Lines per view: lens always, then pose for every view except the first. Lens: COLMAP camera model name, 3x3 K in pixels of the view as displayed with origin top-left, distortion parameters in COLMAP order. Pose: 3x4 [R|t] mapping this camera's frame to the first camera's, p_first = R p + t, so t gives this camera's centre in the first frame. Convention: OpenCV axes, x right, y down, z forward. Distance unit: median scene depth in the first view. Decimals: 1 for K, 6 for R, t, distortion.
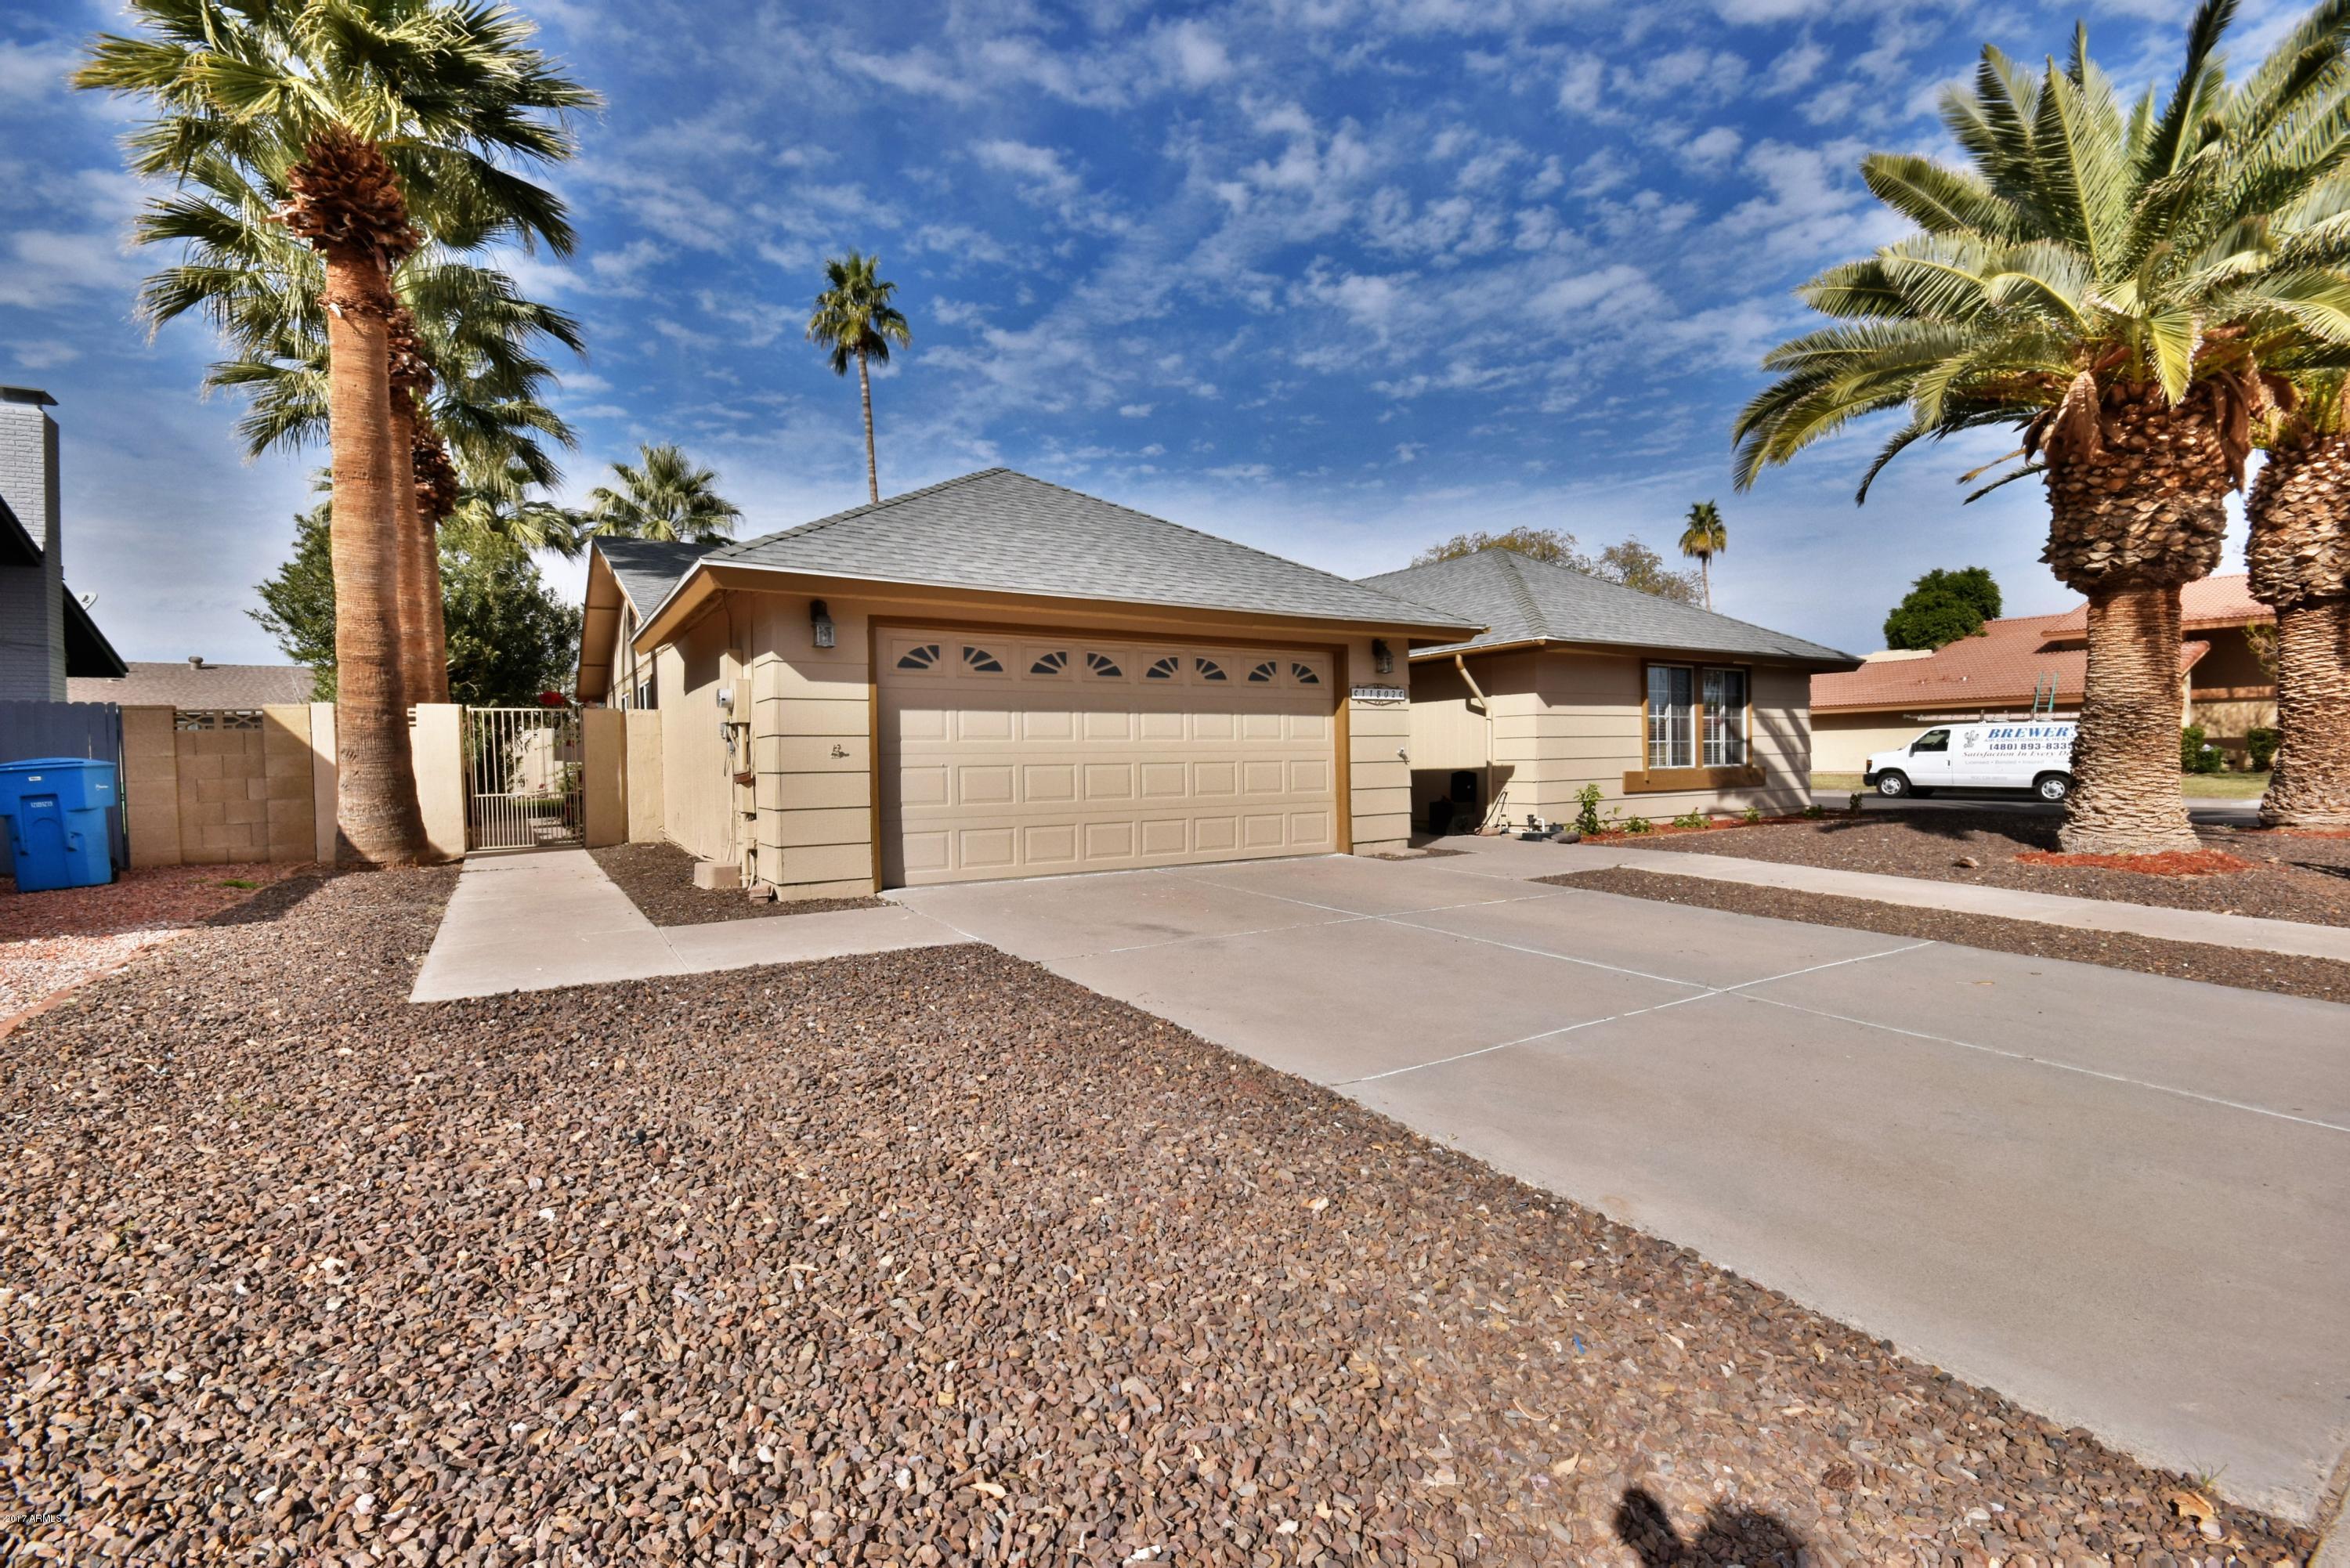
lens RADIAL K [[1040.1, 0, 1169.9], [0, 1040.1, 783.1], [0, 0, 1]] dist [-0.001811, -0.000588]
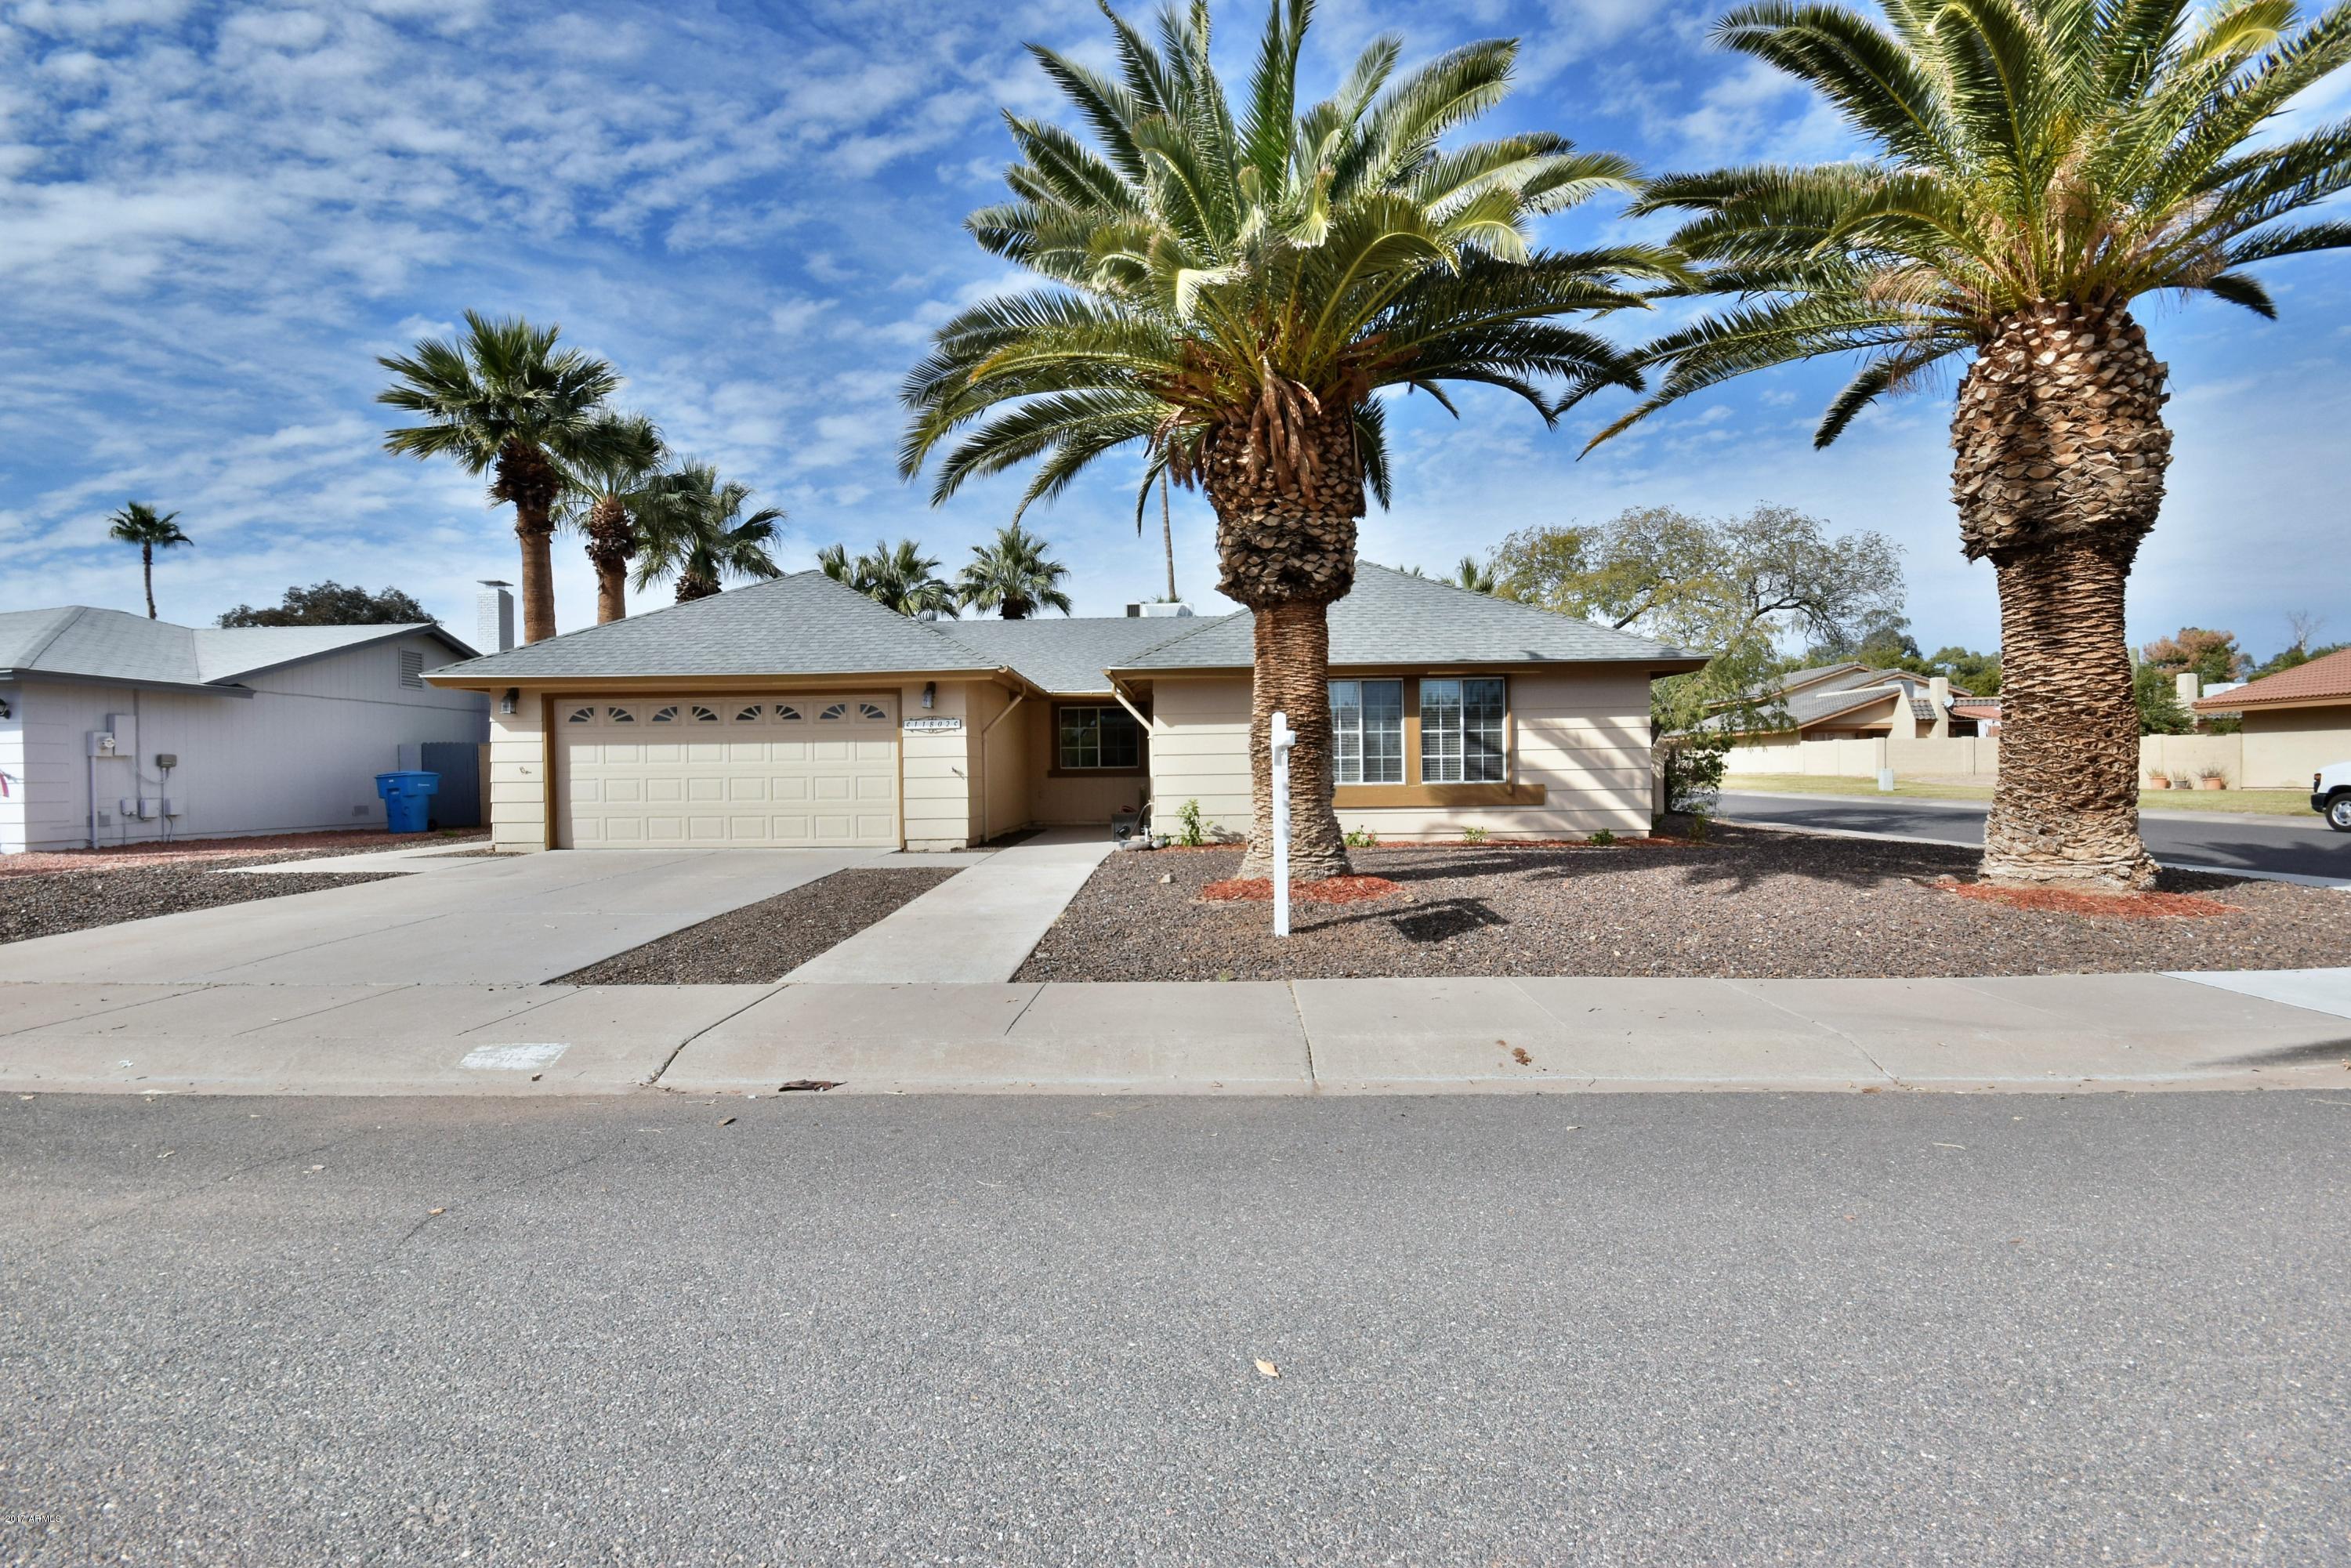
lens RADIAL K [[1040.5, 0, 1170.4], [0, 1040.5, 783.1], [0, 0, 1]] dist [-0.001811, -0.000588]
pose [[0.815981, 0.011769, -0.577958, 1.059588], [-0.013148, 0.999912, 0.001799, -0.017579], [0.577929, 0.006131, 0.816064, 0.115609]]
